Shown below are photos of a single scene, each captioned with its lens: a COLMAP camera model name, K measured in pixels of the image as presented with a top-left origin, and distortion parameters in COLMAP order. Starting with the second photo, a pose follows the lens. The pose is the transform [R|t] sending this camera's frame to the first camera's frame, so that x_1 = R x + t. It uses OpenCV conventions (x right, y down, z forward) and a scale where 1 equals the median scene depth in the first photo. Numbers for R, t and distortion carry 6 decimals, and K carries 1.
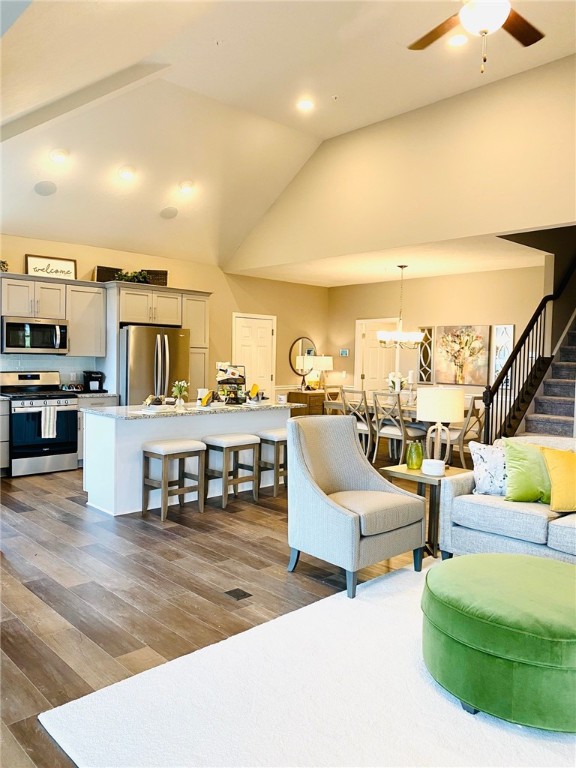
lens RADIAL K [[587.2, 0, 284.7], [0, 587.2, 384.4], [0, 0, 1]] dist [0.053708, -0.000847]
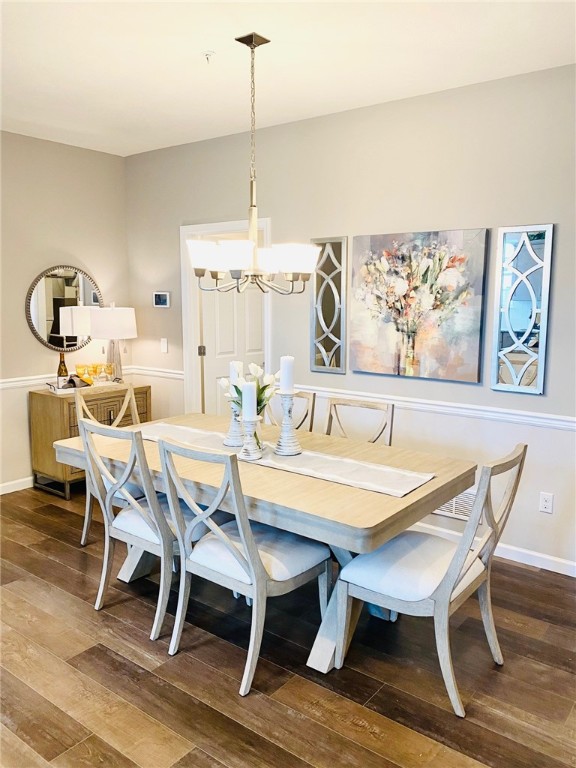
lens RADIAL K [[608.1, 0, 290.6], [0, 608.1, 389.0], [0, 0, 1]] dist [0.038859, -0.012062]
pose [[0.987000, -0.038398, 0.156063, 0.147275], [0.021496, 0.993855, 0.108579, -0.039801], [-0.159274, -0.103813, 0.981761, 0.589095]]
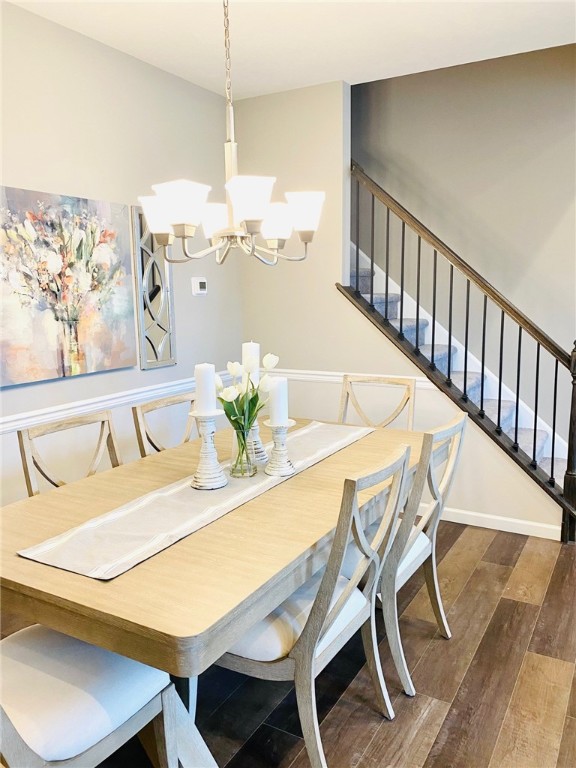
lens RADIAL K [[608.1, 0, 308.7], [0, 608.1, 379.7], [0, 0, 1]] dist [0.038859, -0.012062]
pose [[-0.297941, -0.154160, 0.942054, -0.065611], [0.063923, 0.981436, 0.180821, -0.051721], [-0.952441, 0.114093, -0.282556, 0.967190]]
